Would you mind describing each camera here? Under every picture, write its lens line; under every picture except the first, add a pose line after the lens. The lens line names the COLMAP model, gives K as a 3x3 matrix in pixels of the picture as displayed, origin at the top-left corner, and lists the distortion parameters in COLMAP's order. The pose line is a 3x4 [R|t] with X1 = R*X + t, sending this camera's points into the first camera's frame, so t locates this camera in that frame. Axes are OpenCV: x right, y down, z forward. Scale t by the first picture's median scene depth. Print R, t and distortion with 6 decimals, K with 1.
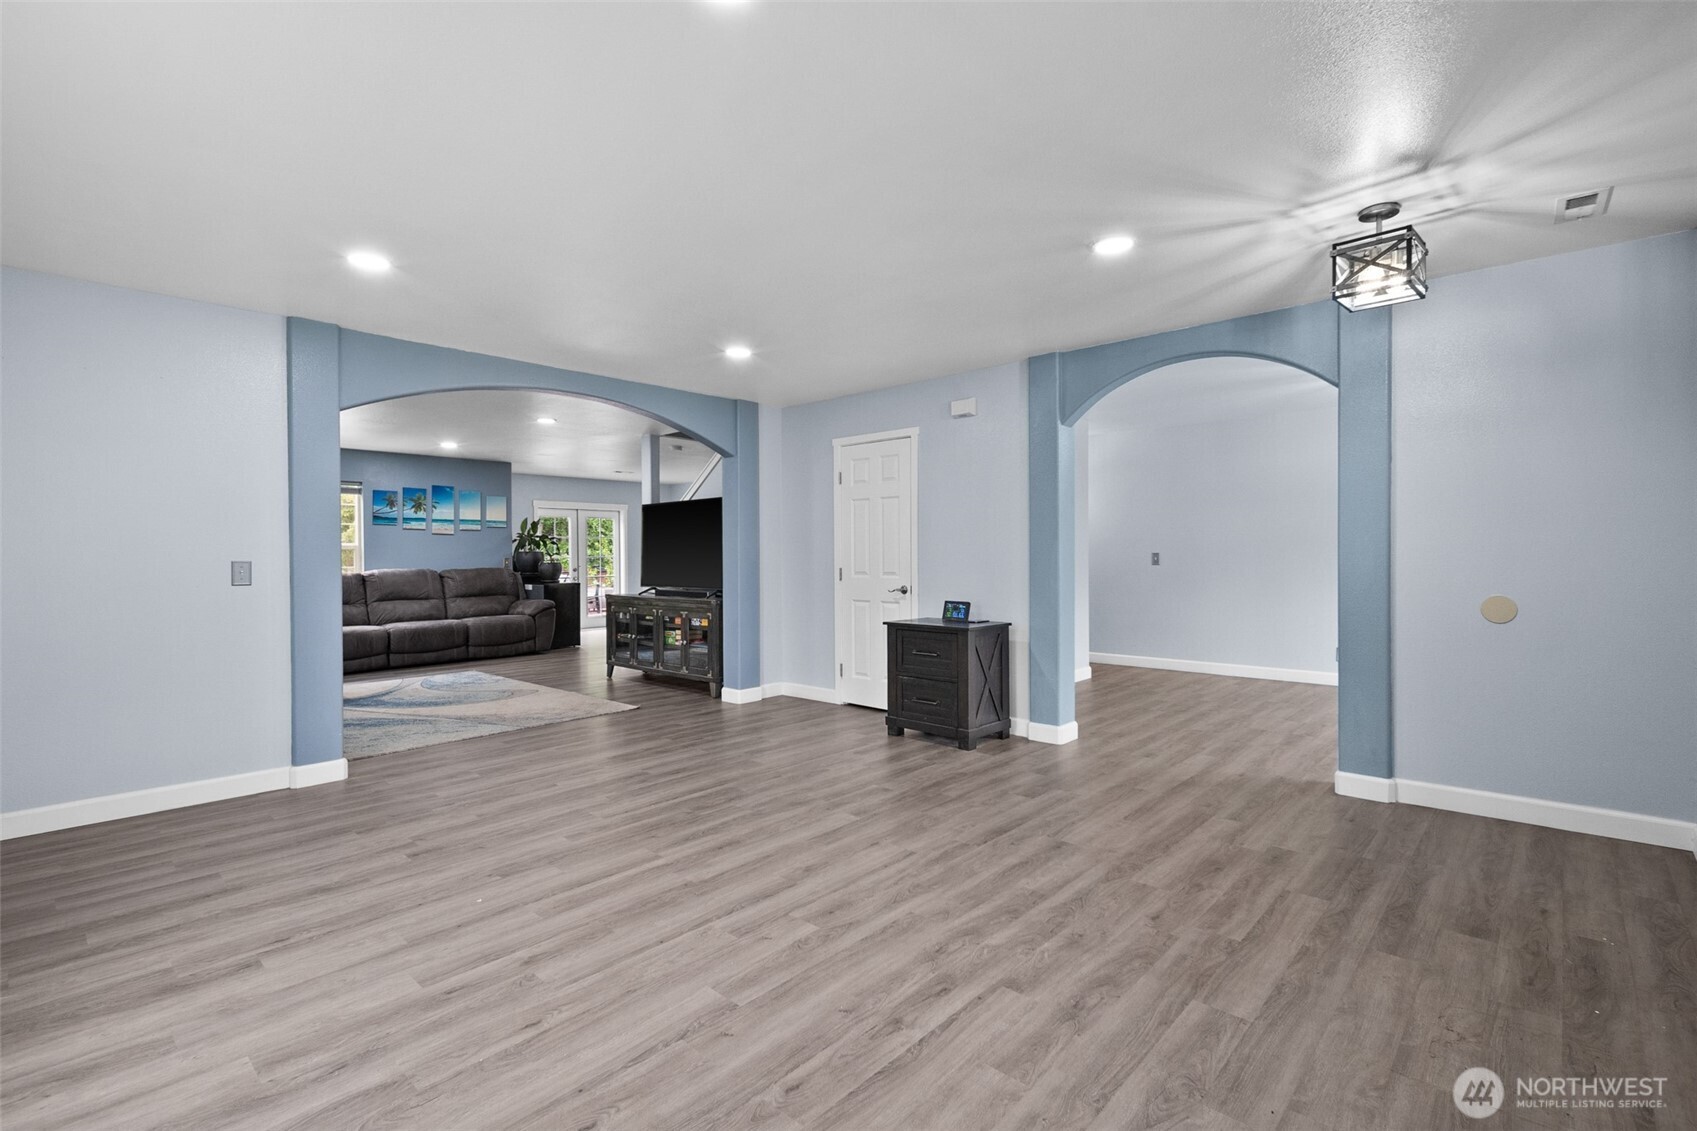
lens RADIAL K [[763.0, 0, 858.5], [0, 763.0, 560.5], [0, 0, 1]] dist [0.004497, -0.002308]
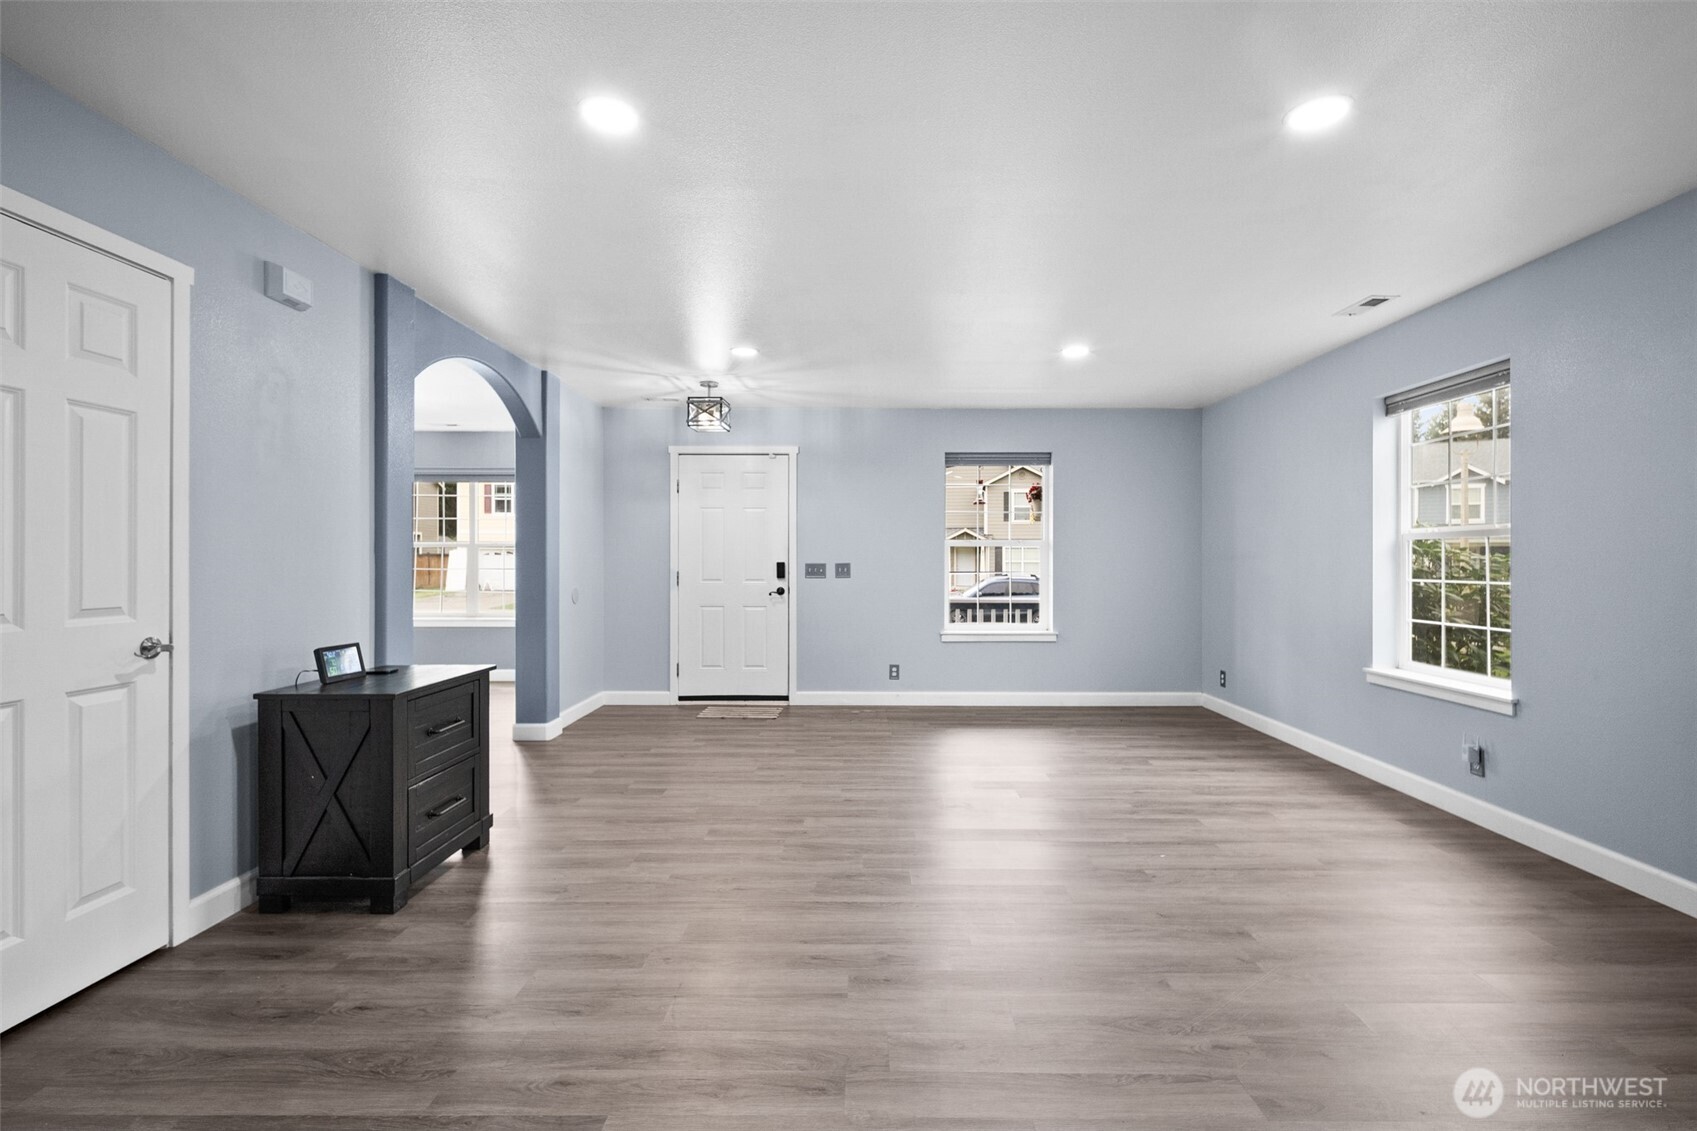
lens RADIAL K [[763.0, 0, 854.2], [0, 763.0, 566.2], [0, 0, 1]] dist [0.004497, -0.002308]
pose [[-0.663308, -0.001180, 0.748346, -0.877938], [0.007796, 0.999934, 0.008487, -0.009721], [-0.748306, 0.011464, -0.663254, 1.768164]]
